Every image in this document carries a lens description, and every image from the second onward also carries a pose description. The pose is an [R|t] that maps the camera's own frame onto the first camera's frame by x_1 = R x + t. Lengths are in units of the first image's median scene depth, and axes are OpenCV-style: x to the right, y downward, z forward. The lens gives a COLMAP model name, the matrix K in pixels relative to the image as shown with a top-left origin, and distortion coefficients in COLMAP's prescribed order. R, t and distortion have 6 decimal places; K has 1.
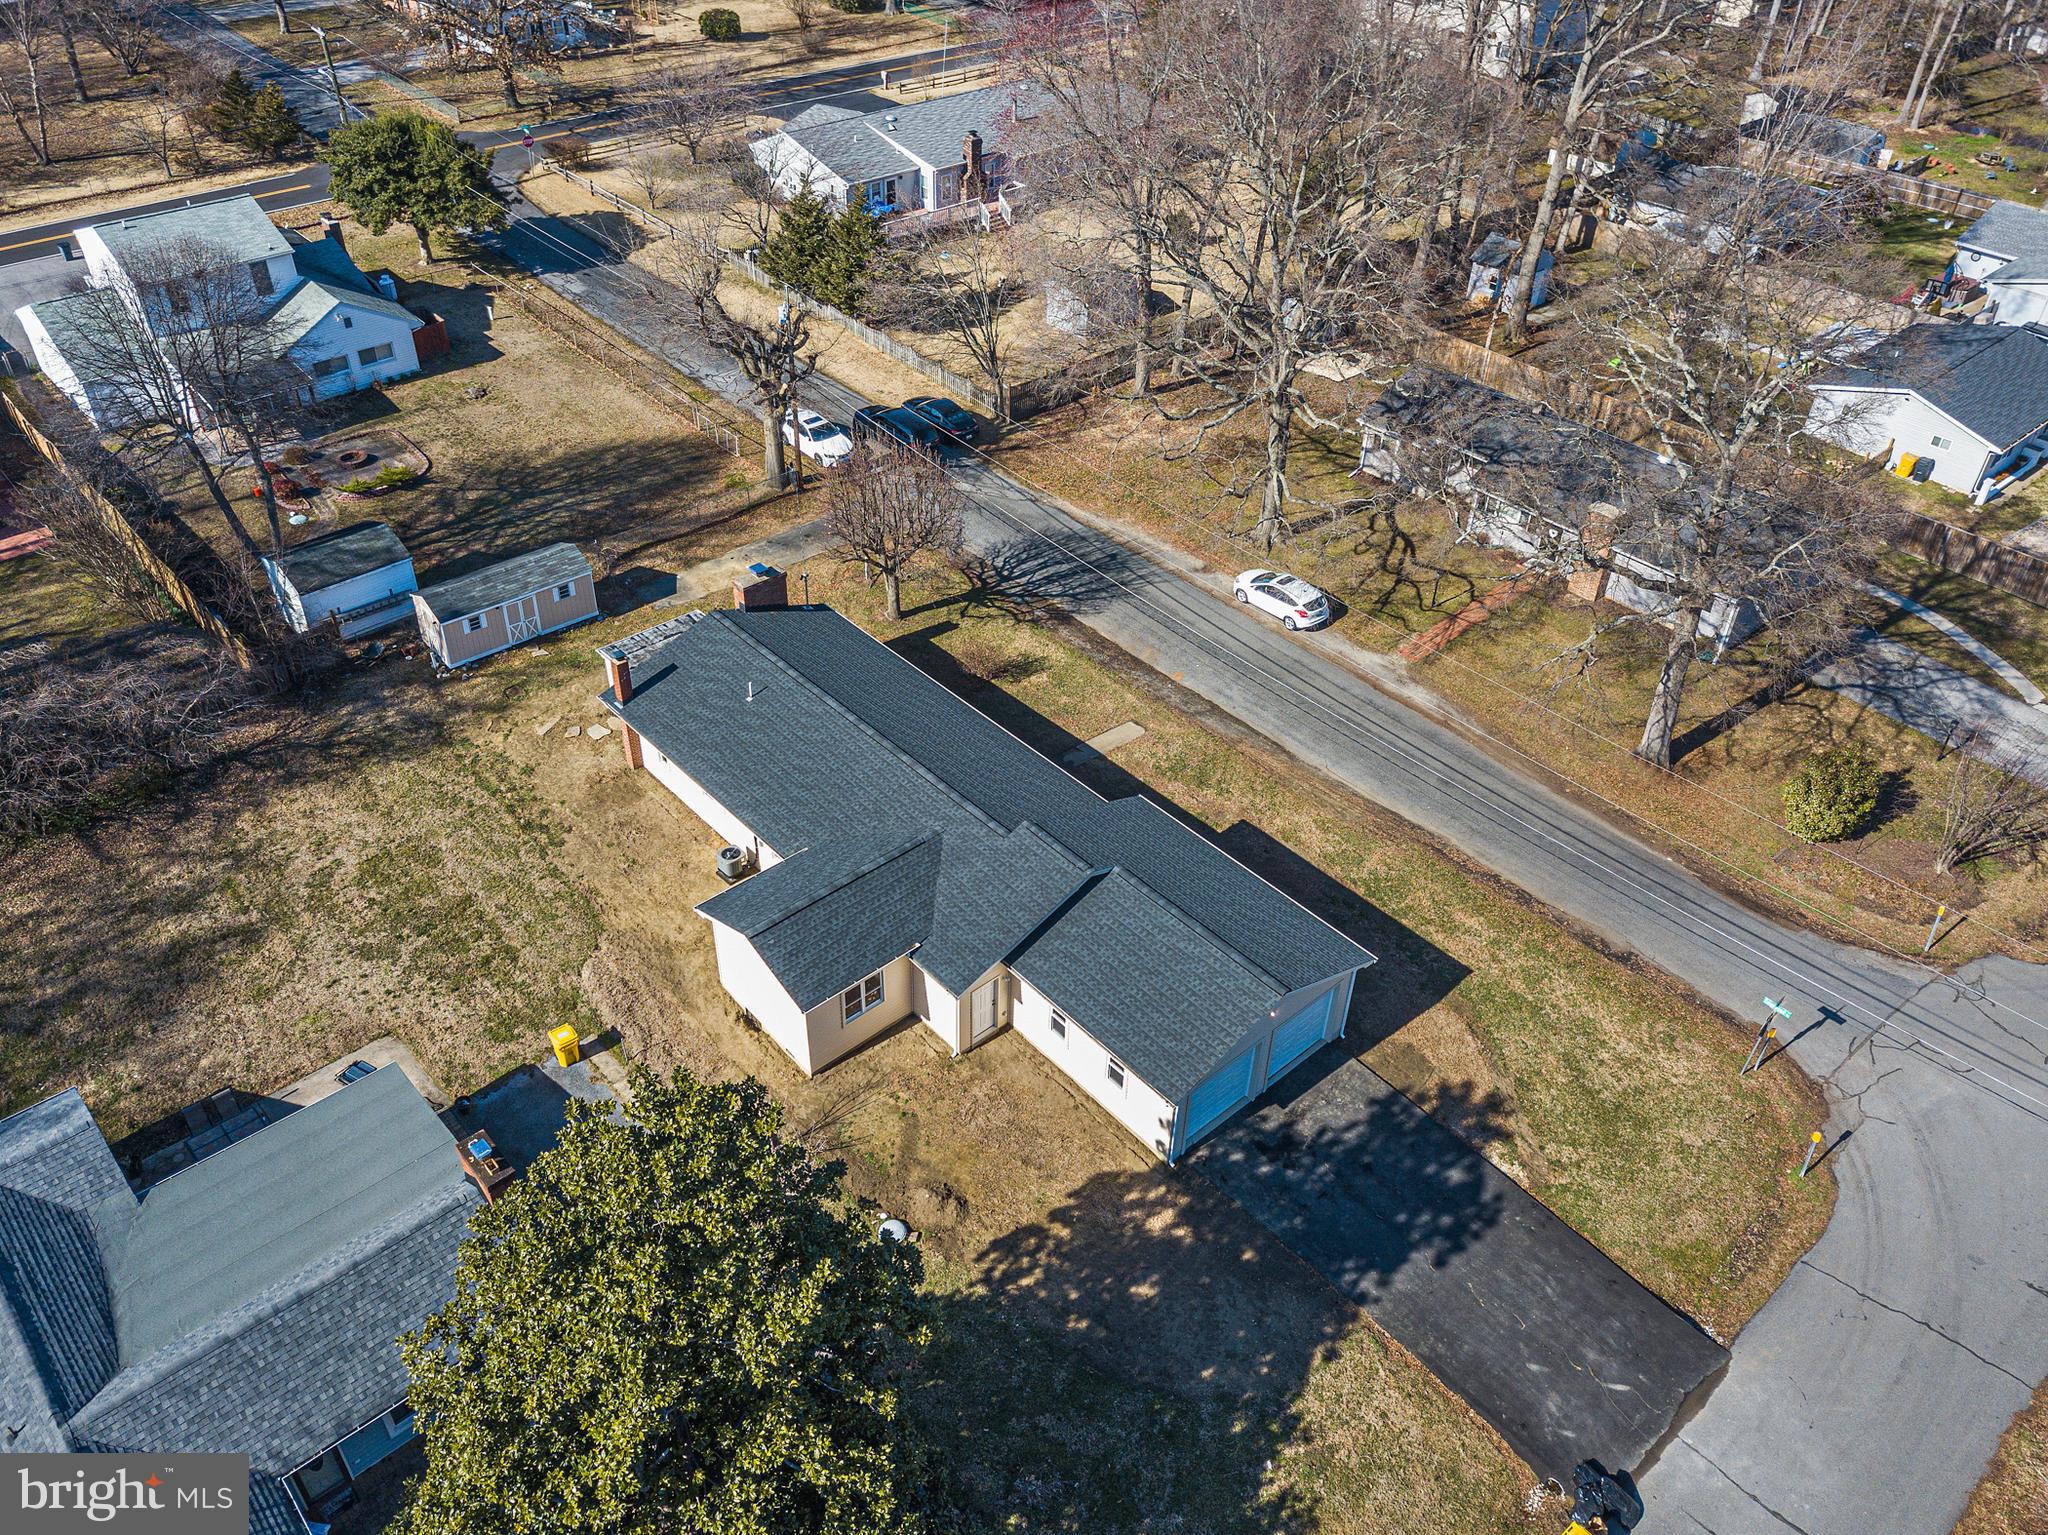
lens RADIAL K [[1555.7, 0, 1009.2], [0, 1555.7, 761.3], [0, 0, 1]] dist [0.023845, 0.003059]
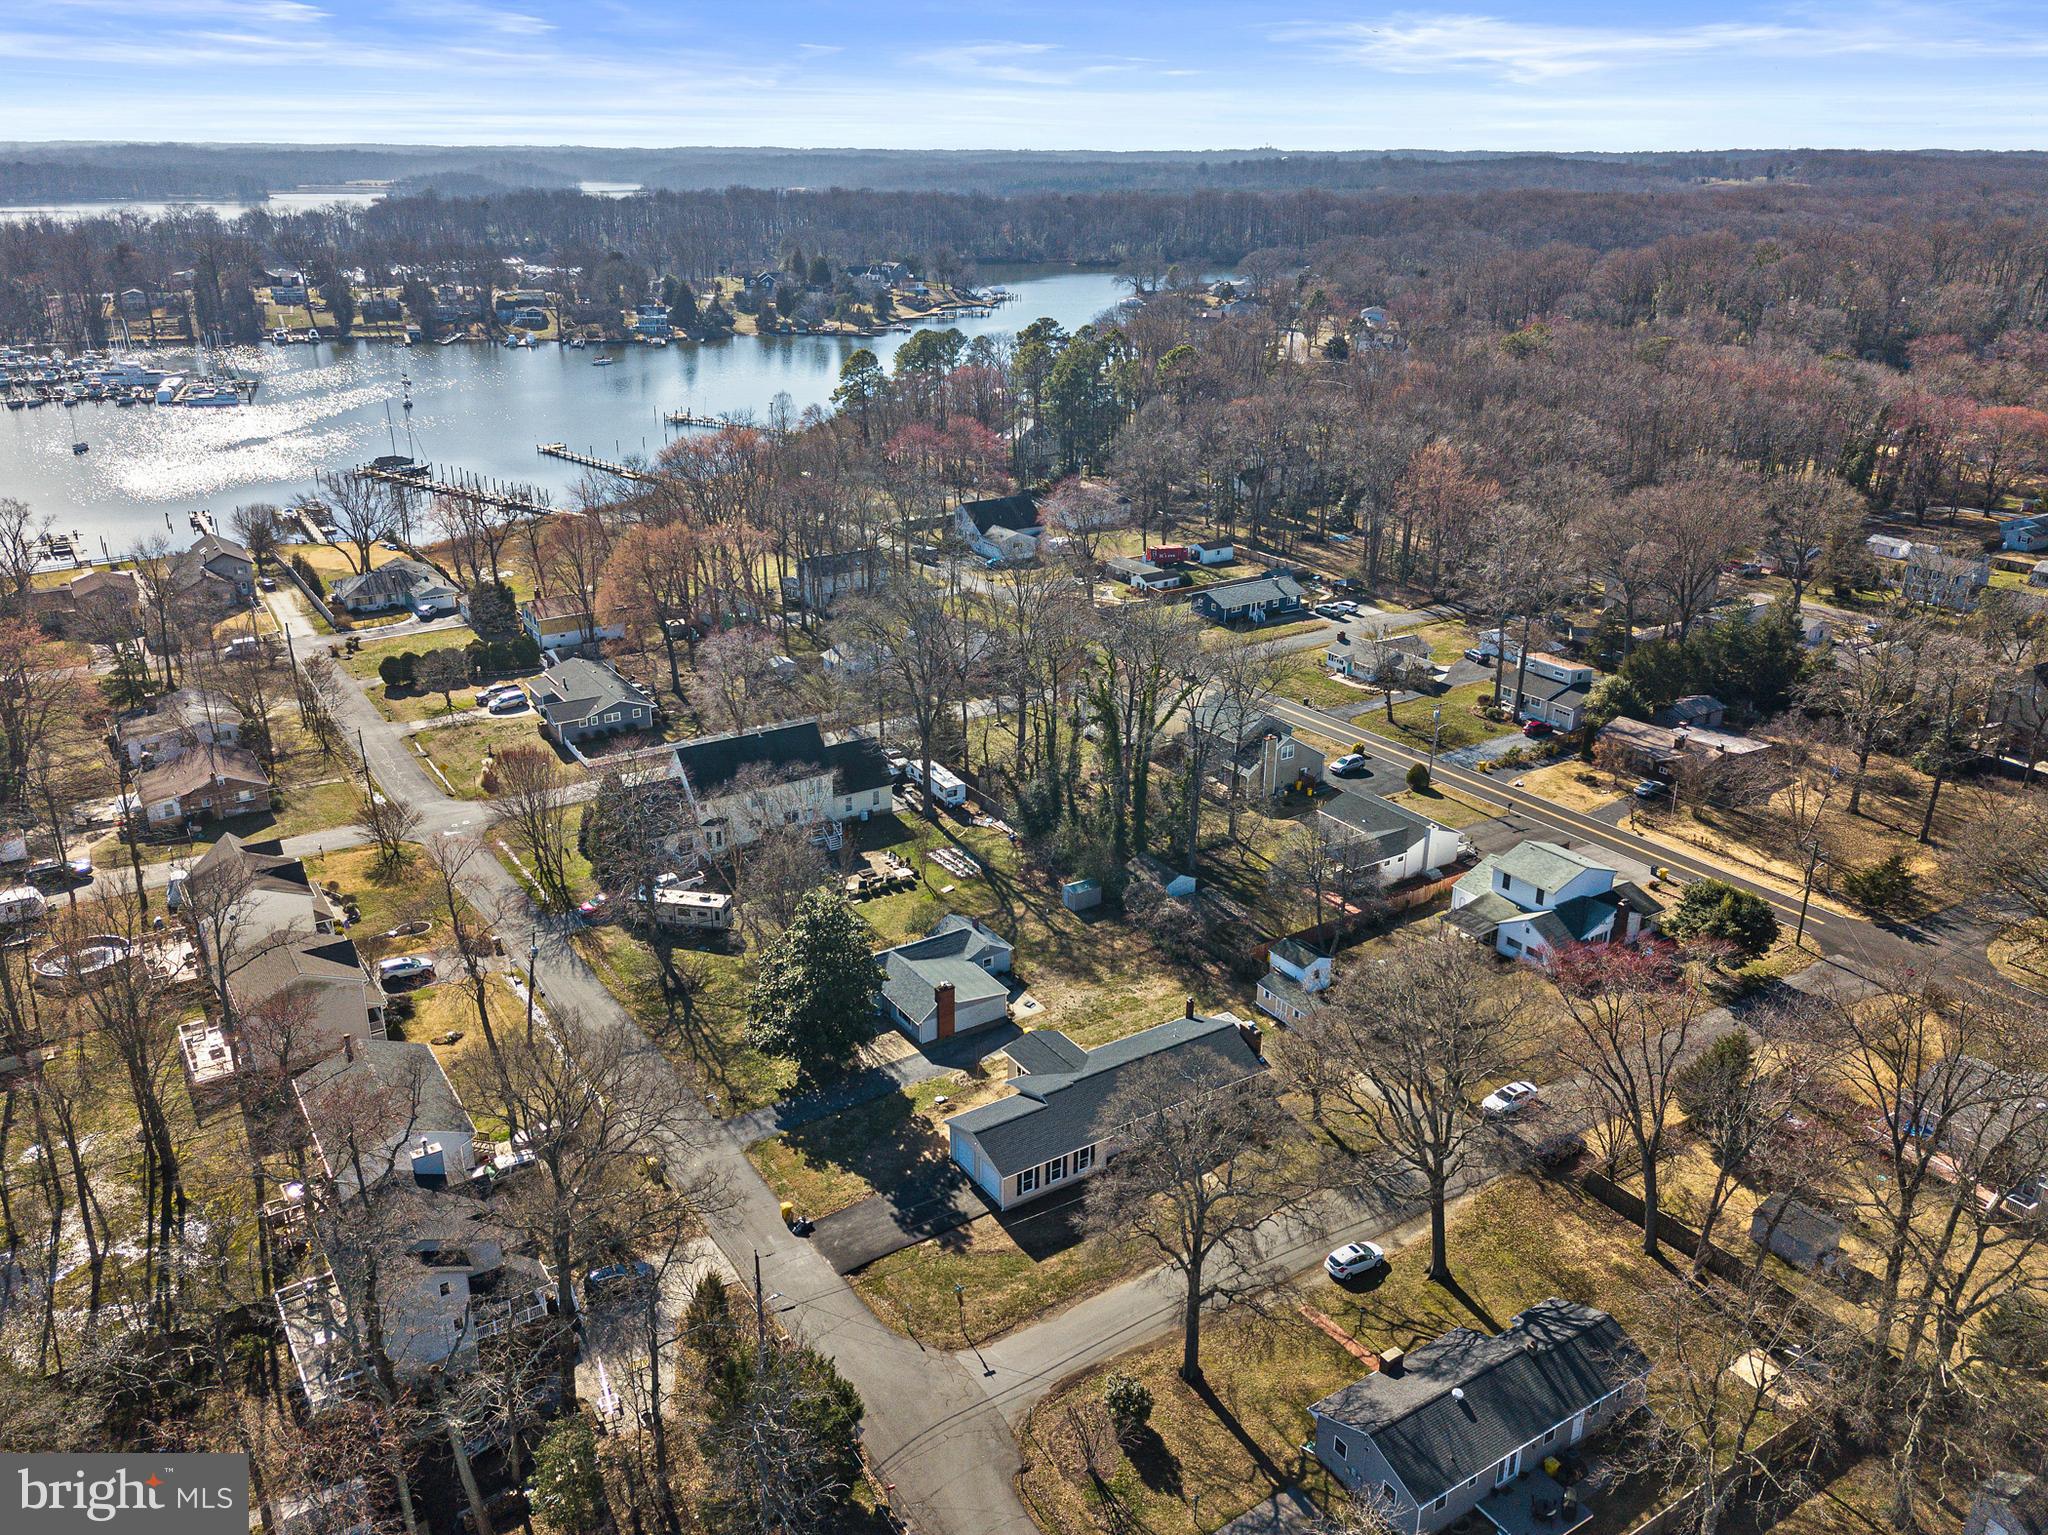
lens RADIAL K [[1566.0, 0, 1011.4], [0, 1566.0, 719.9], [0, 0, 1]] dist [0.027343, 0.001673]
pose [[-0.146654, 0.315269, -0.937602, 2.337285], [-0.617083, 0.711646, 0.335812, -1.231917], [0.773112, 0.627826, 0.090181, 0.344308]]
